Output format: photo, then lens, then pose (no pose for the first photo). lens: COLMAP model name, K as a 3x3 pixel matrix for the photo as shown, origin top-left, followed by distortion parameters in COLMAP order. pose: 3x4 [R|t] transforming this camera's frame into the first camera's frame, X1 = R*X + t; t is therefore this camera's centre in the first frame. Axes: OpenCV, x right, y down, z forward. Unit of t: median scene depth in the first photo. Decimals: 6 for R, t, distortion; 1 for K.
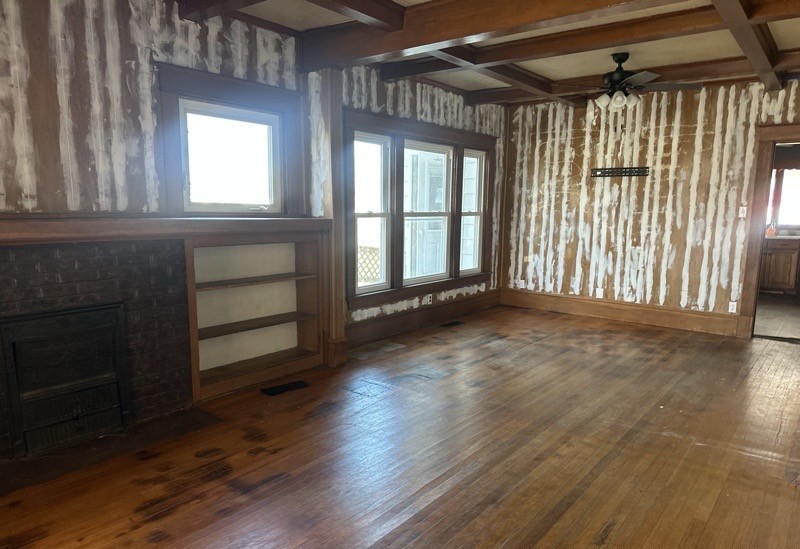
lens RADIAL K [[558.8, 0, 402.6], [0, 558.8, 302.4], [0, 0, 1]] dist [0.080635, -0.134751]
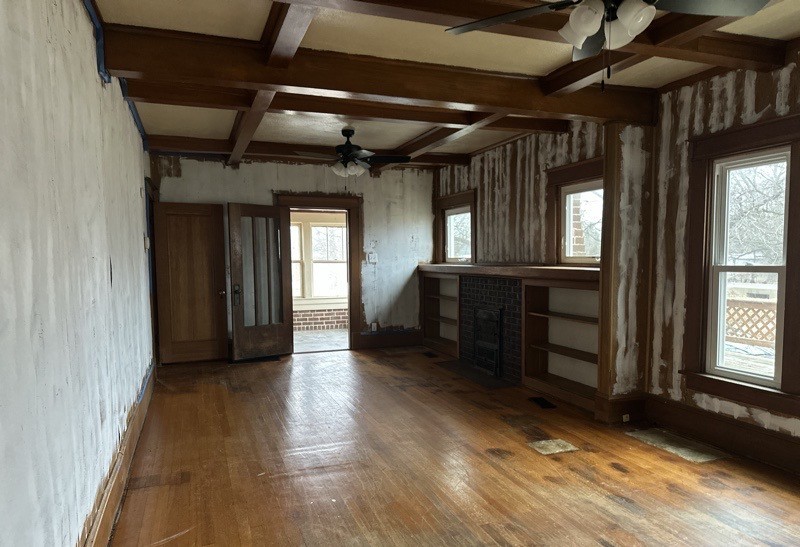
lens RADIAL K [[558.8, 0, 402.6], [0, 558.8, 301.4], [0, 0, 1]] dist [0.080635, -0.134751]
pose [[-0.532259, 0.058849, -0.844534, 1.091632], [-0.144256, 0.976687, 0.158973, -0.241907], [0.834201, 0.206444, -0.511361, 1.463977]]
